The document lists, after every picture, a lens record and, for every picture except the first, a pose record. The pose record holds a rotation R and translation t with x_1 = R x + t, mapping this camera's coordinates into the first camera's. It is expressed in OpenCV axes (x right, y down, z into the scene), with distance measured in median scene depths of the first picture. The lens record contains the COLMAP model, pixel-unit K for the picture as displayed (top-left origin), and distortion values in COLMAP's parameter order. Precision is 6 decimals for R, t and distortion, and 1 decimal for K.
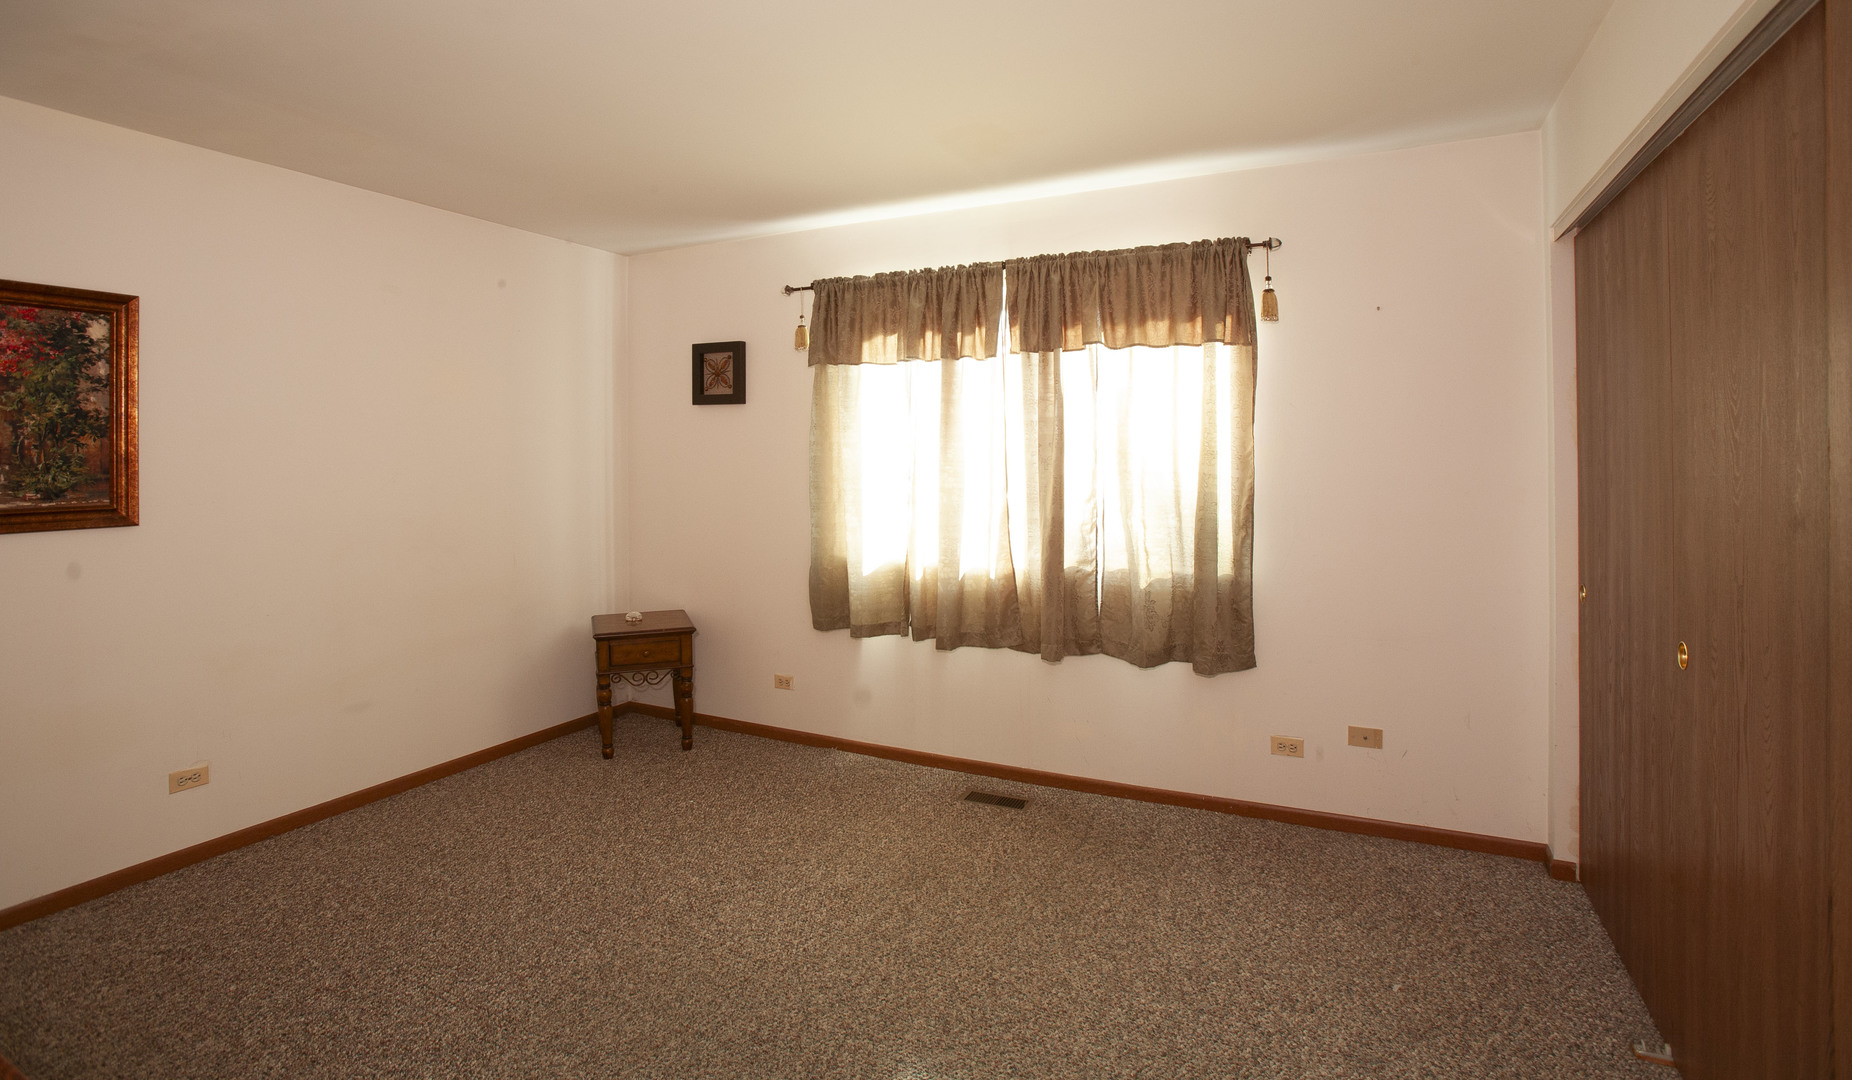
lens RADIAL K [[894.6, 0, 927.3], [0, 894.6, 546.0], [0, 0, 1]] dist [-0.001347, -0.000360]
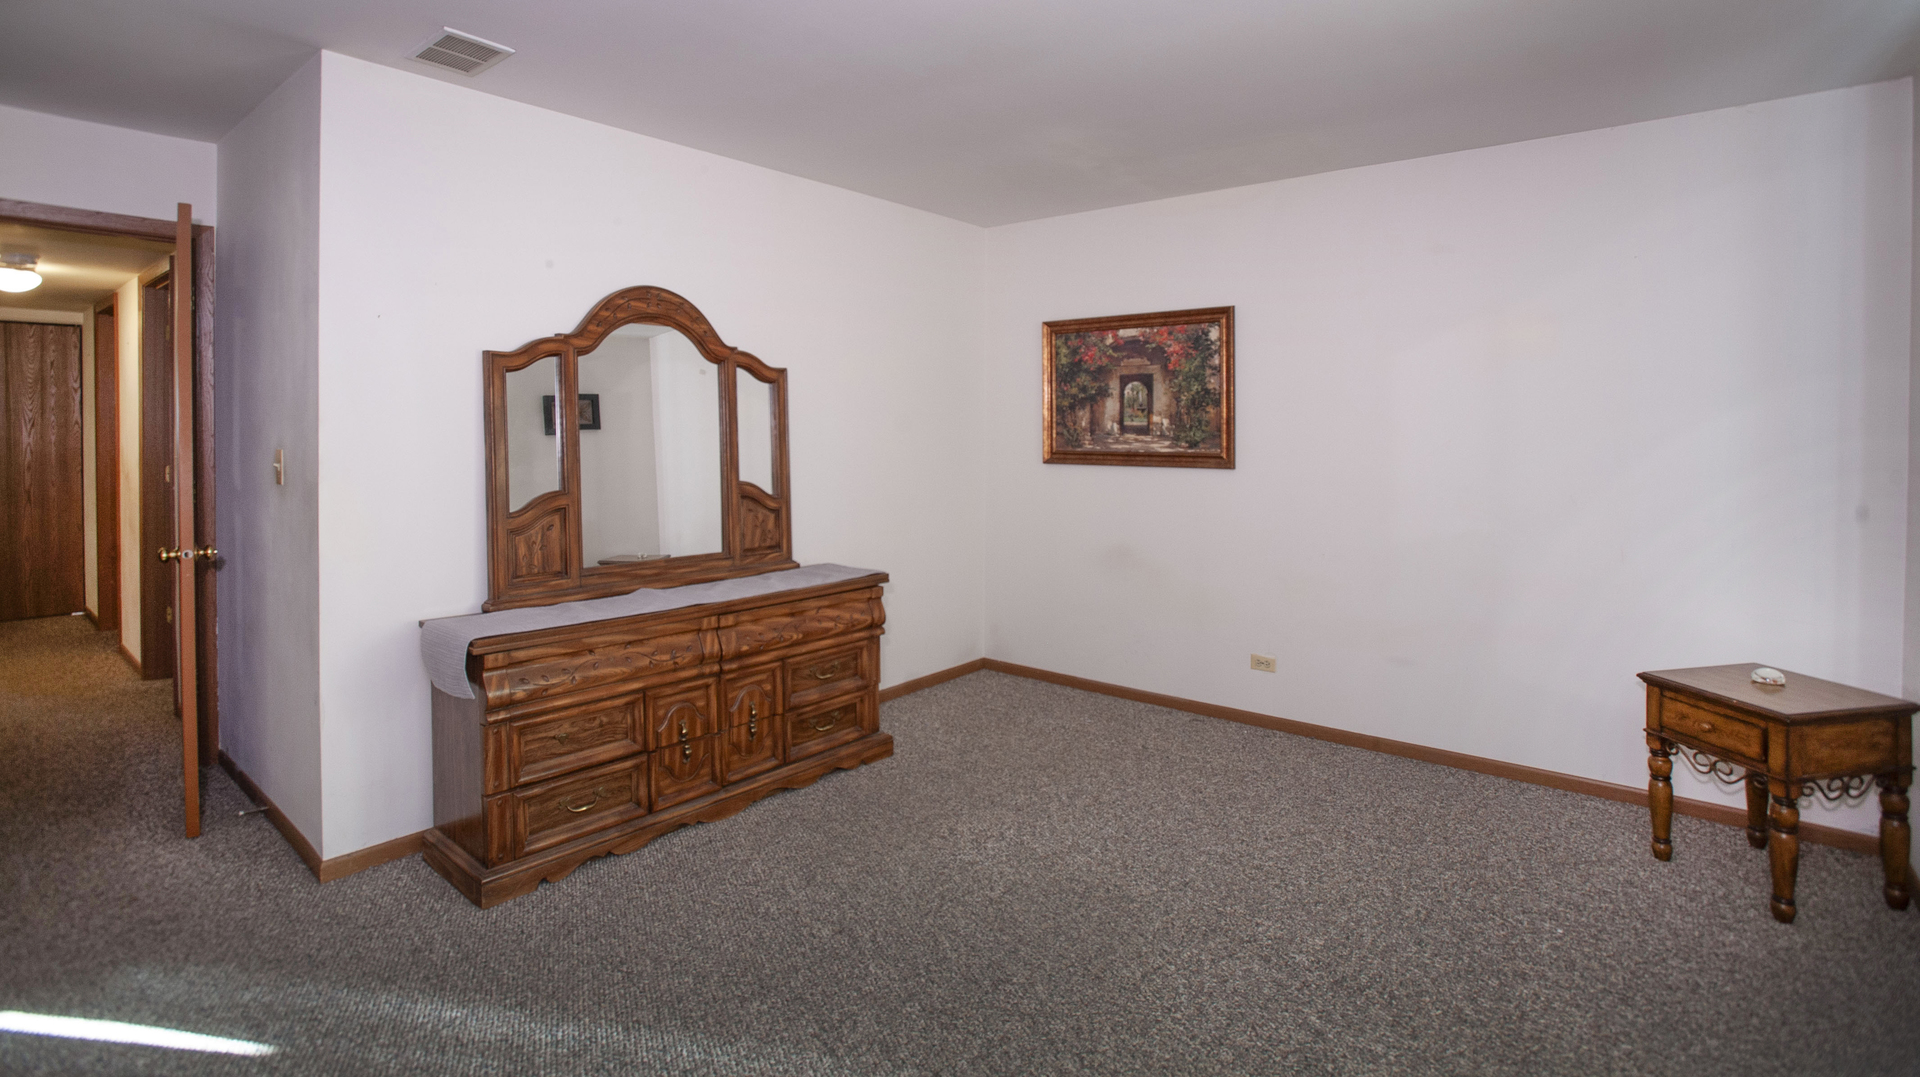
lens RADIAL K [[926.6, 0, 962.0], [0, 926.6, 541.0], [0, 0, 1]] dist [-0.004314, -0.000259]
pose [[-0.230971, 0.118809, -0.965679, 0.677679], [-0.098942, 0.984503, 0.144790, -0.084770], [0.967917, 0.128989, -0.215637, 0.967561]]
